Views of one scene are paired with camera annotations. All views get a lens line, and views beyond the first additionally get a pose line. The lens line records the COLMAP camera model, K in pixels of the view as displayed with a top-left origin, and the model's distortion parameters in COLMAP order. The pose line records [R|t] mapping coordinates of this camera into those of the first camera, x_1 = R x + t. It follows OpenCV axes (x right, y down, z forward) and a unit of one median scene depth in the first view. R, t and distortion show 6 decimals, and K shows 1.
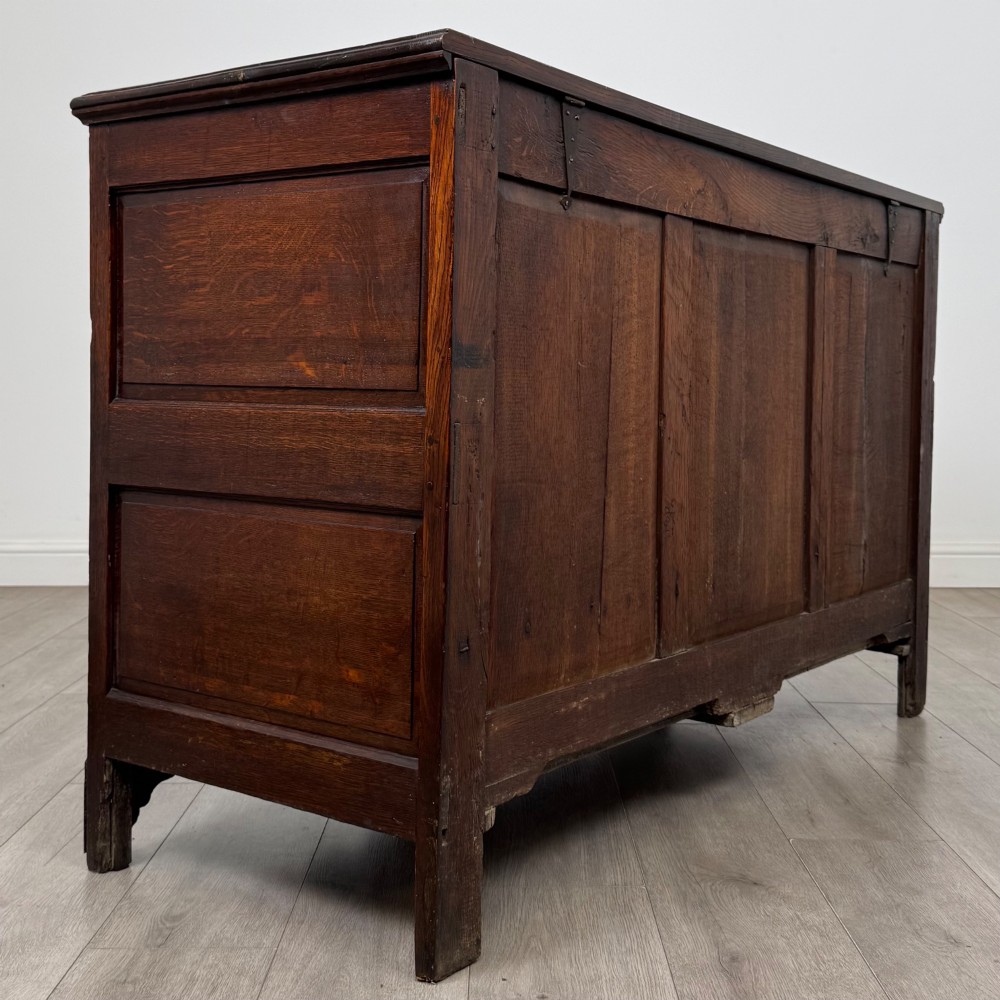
lens RADIAL K [[1306.8, 0, 538.4], [0, 1306.8, 430.9], [0, 0, 1]] dist [0.162120, -0.071941]
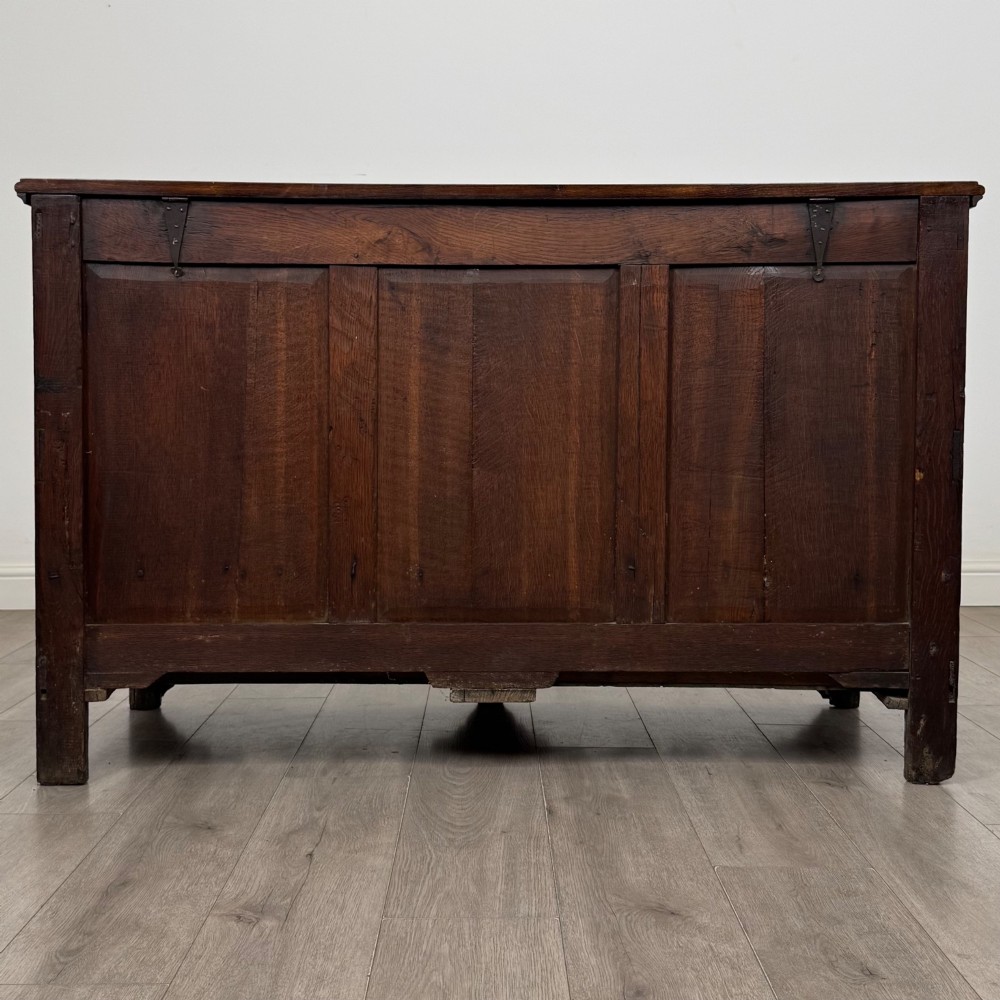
lens RADIAL K [[1306.8, 0, 538.4], [0, 1306.8, 430.9], [0, 0, 1]] dist [0.162120, -0.071941]
pose [[0.586499, 0.028829, -0.809437, 1.413855], [-0.022004, 0.999565, 0.019657, -0.043185], [0.809651, 0.006283, 0.586878, 0.501974]]
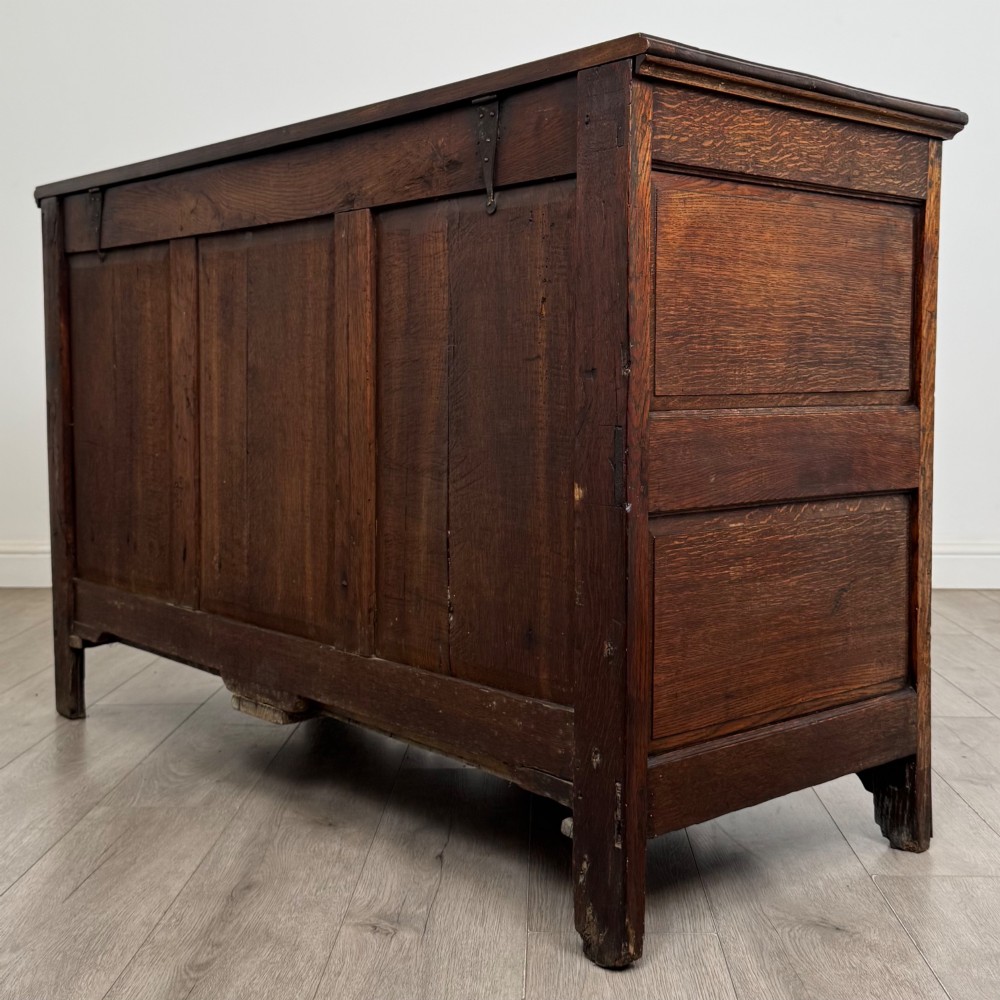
lens RADIAL K [[1306.8, 0, 538.4], [0, 1306.8, 430.9], [0, 0, 1]] dist [0.162120, -0.071941]
pose [[-0.206864, 0.031516, -0.977862, 1.428141], [-0.034977, 0.998604, 0.039584, -0.056910], [0.977744, 0.042391, -0.205473, 1.845580]]
